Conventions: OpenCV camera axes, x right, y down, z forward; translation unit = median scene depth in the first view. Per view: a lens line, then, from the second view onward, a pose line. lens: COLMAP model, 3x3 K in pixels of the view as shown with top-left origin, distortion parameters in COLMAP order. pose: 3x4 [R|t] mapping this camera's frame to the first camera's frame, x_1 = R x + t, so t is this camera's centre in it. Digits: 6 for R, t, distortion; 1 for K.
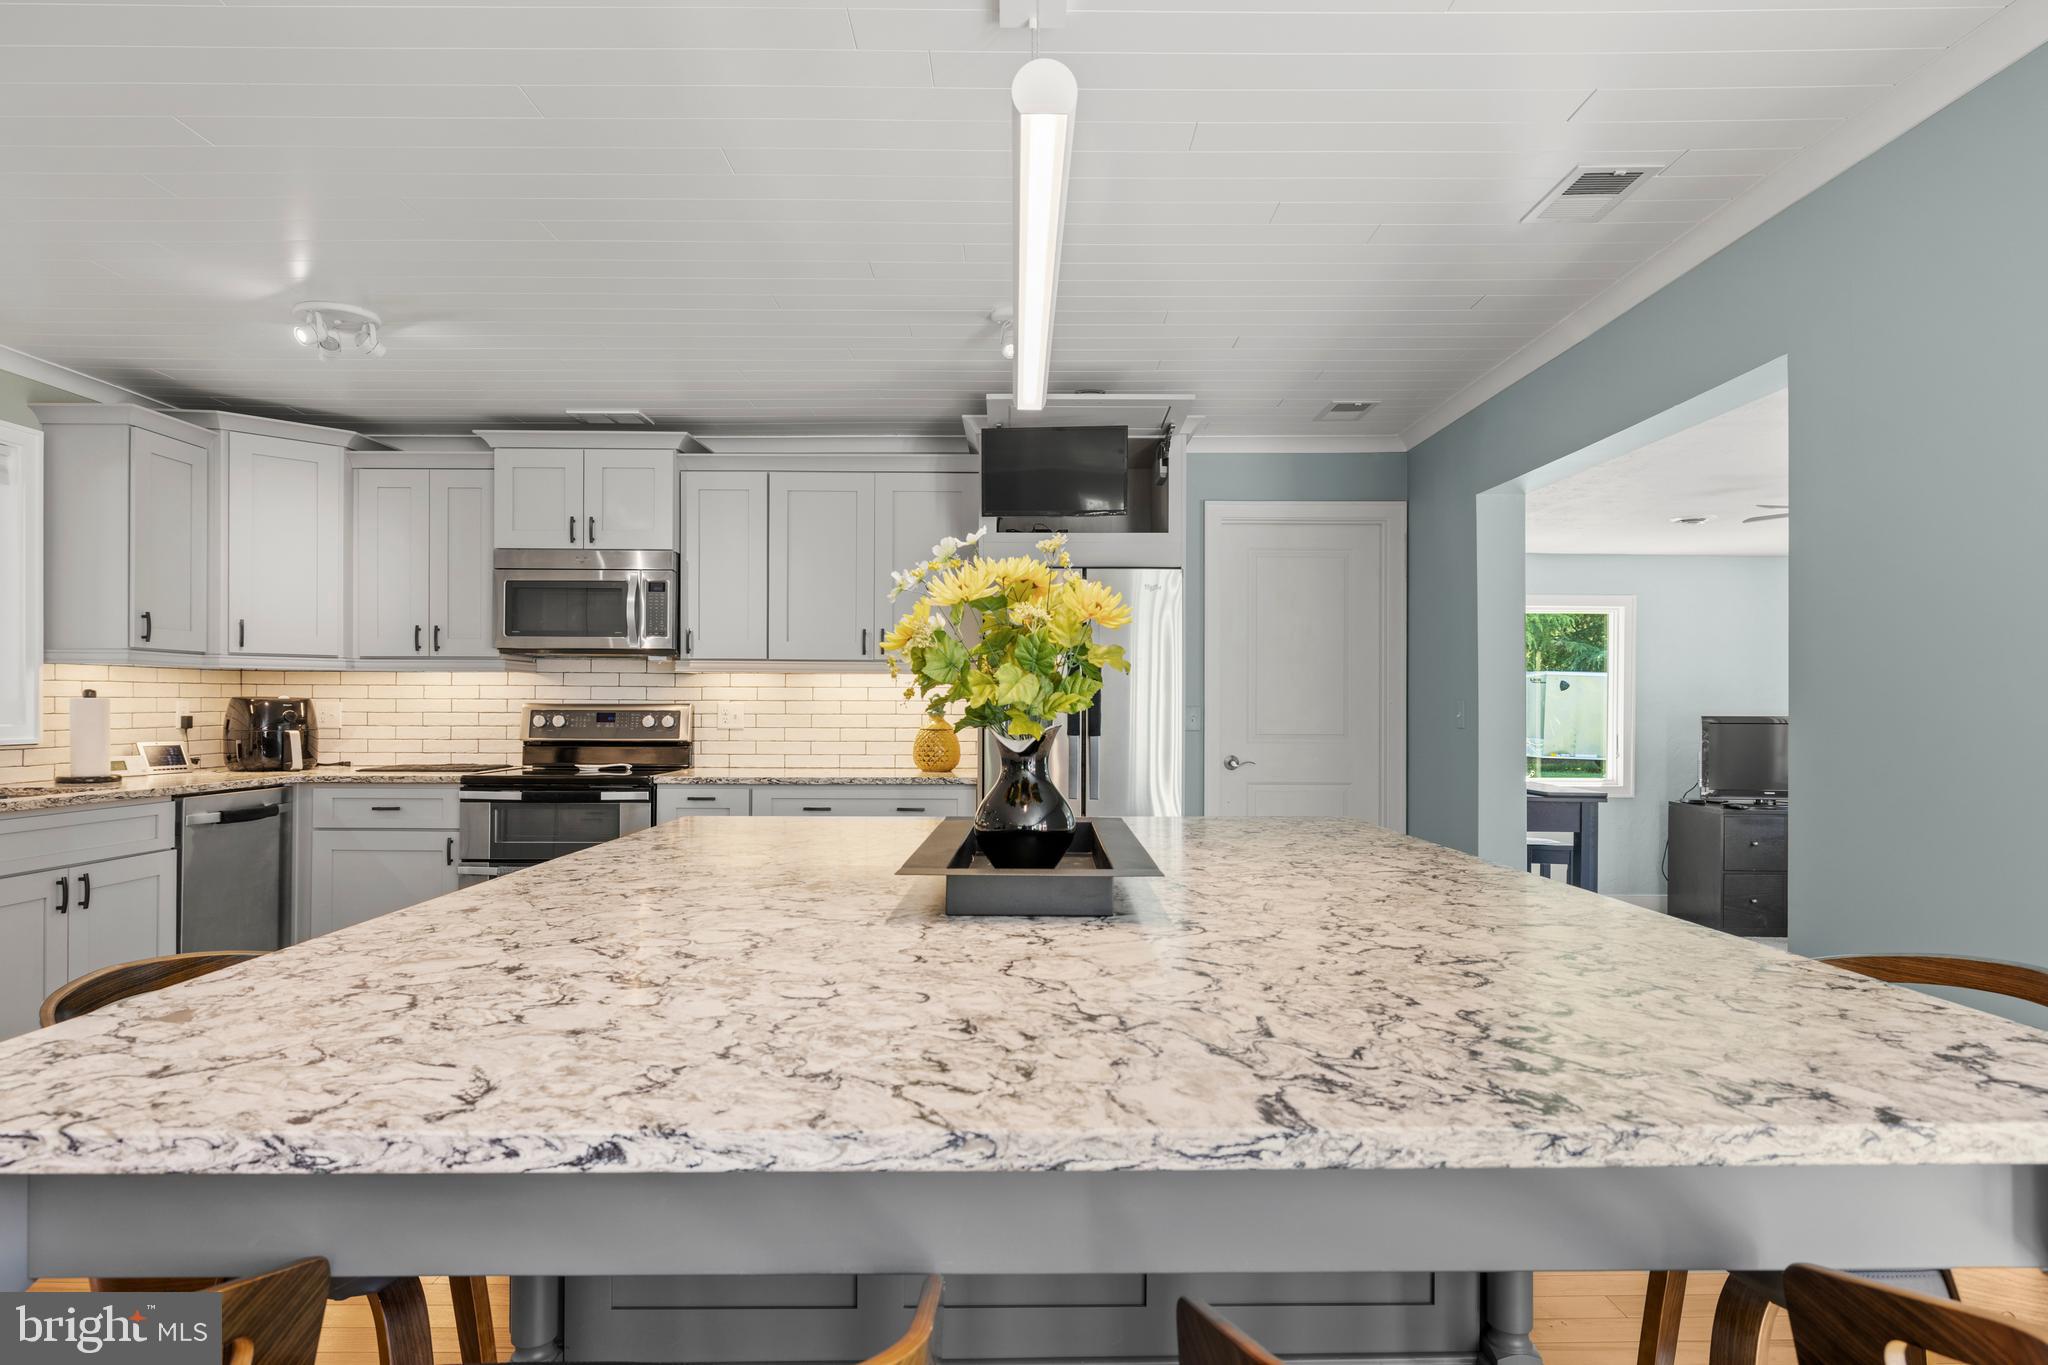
lens RADIAL K [[1131.2, 0, 1028.2], [0, 1131.2, 707.9], [0, 0, 1]] dist [-0.001447, -0.000575]
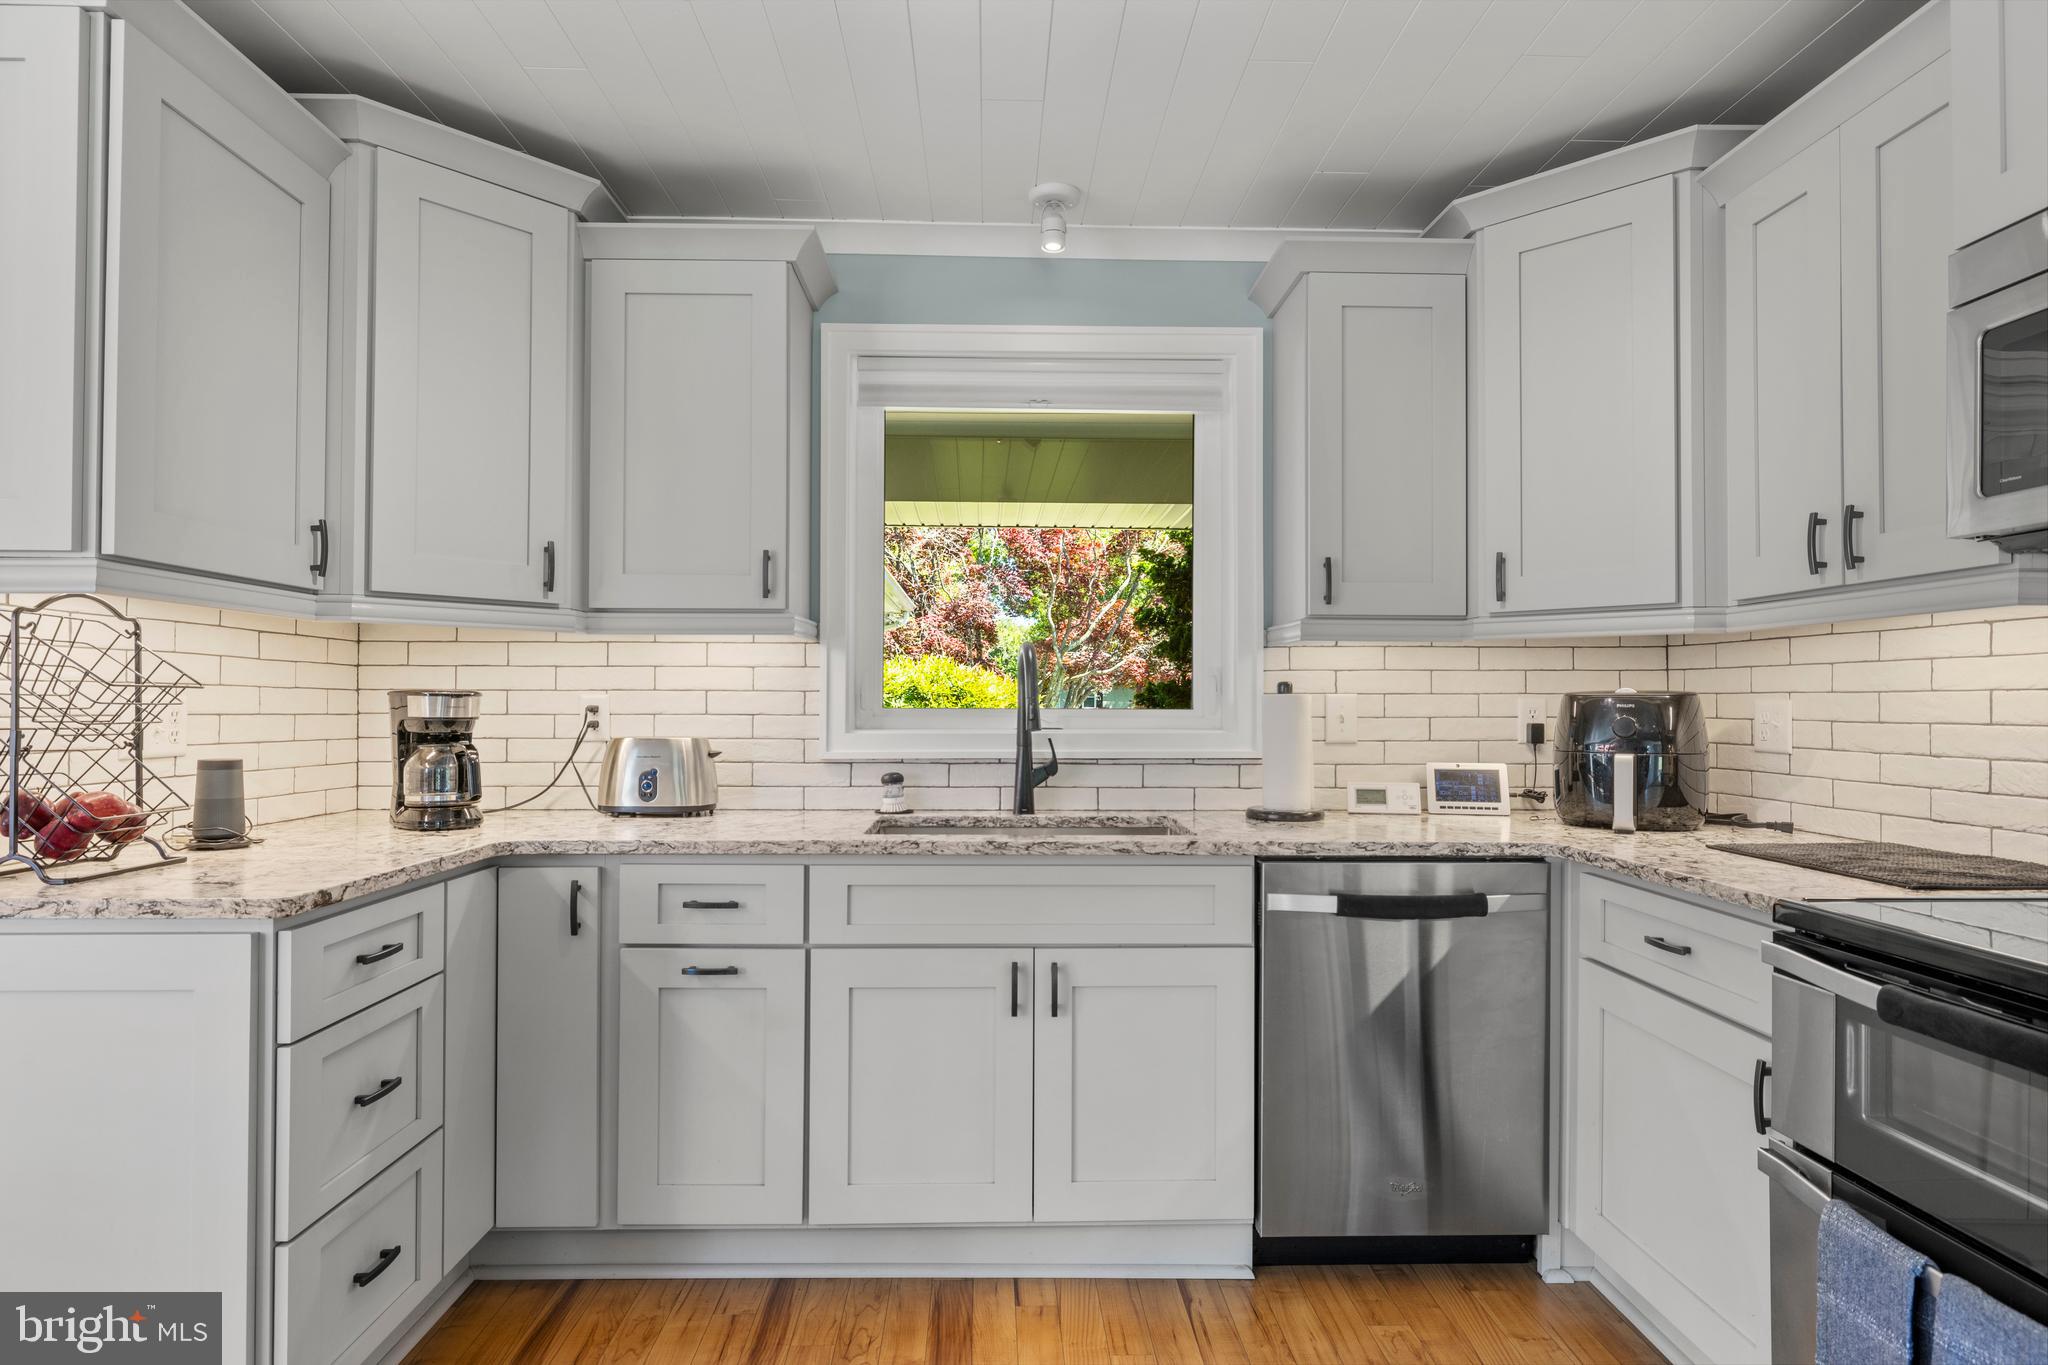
lens RADIAL K [[1118.7, 0, 1018.5], [0, 1118.7, 686.7], [0, 0, 1]] dist [-0.002782, -0.000471]
pose [[0.011656, -0.018635, -0.999758, -0.136895], [-0.005409, 0.999811, -0.018699, 0.000029], [0.999917, 0.005625, 0.011553, 0.713615]]
